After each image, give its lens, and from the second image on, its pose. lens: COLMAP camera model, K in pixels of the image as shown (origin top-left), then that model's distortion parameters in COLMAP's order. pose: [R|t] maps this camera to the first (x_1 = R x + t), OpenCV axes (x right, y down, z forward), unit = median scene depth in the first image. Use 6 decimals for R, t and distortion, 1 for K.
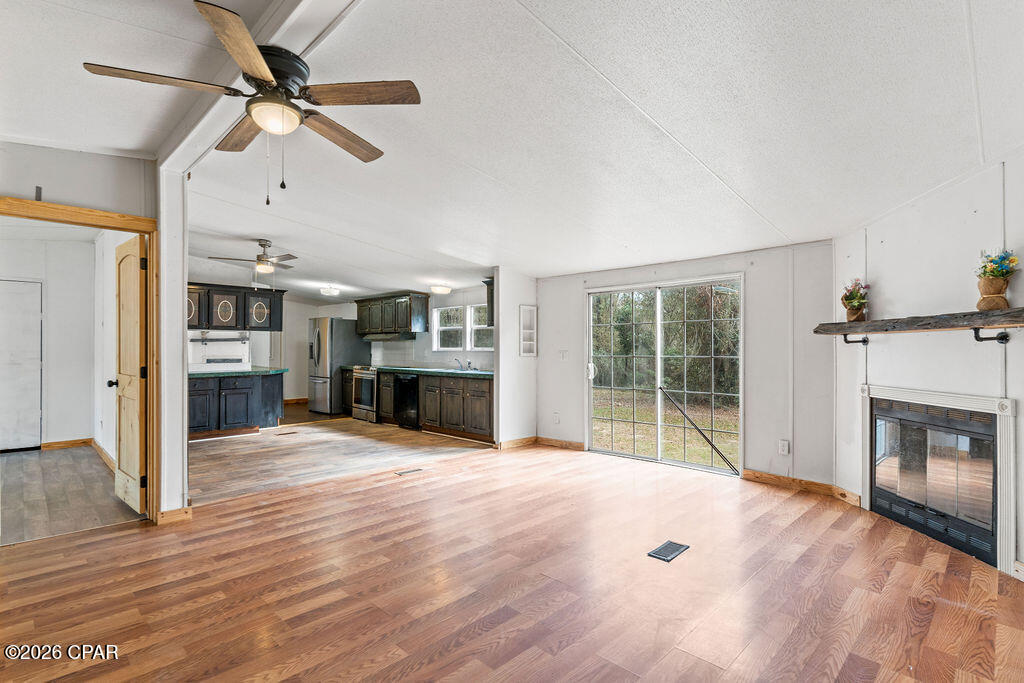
lens RADIAL K [[501.4, 0, 513.4], [0, 501.4, 345.2], [0, 0, 1]] dist [0.011808, 0.002238]
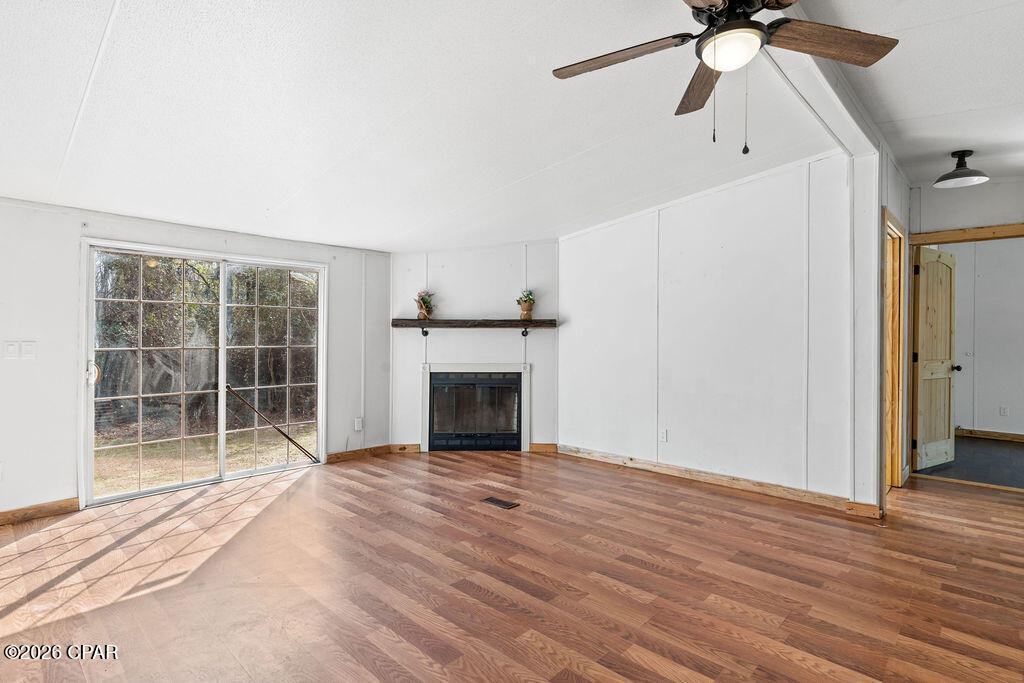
lens RADIAL K [[501.4, 0, 519.1], [0, 501.4, 342.3], [0, 0, 1]] dist [0.011808, 0.002238]
pose [[-0.025760, -0.006797, 0.999645, -0.745396], [-0.009667, 0.999932, 0.006550, 0.005551], [-0.999621, -0.009495, -0.025824, 0.799742]]
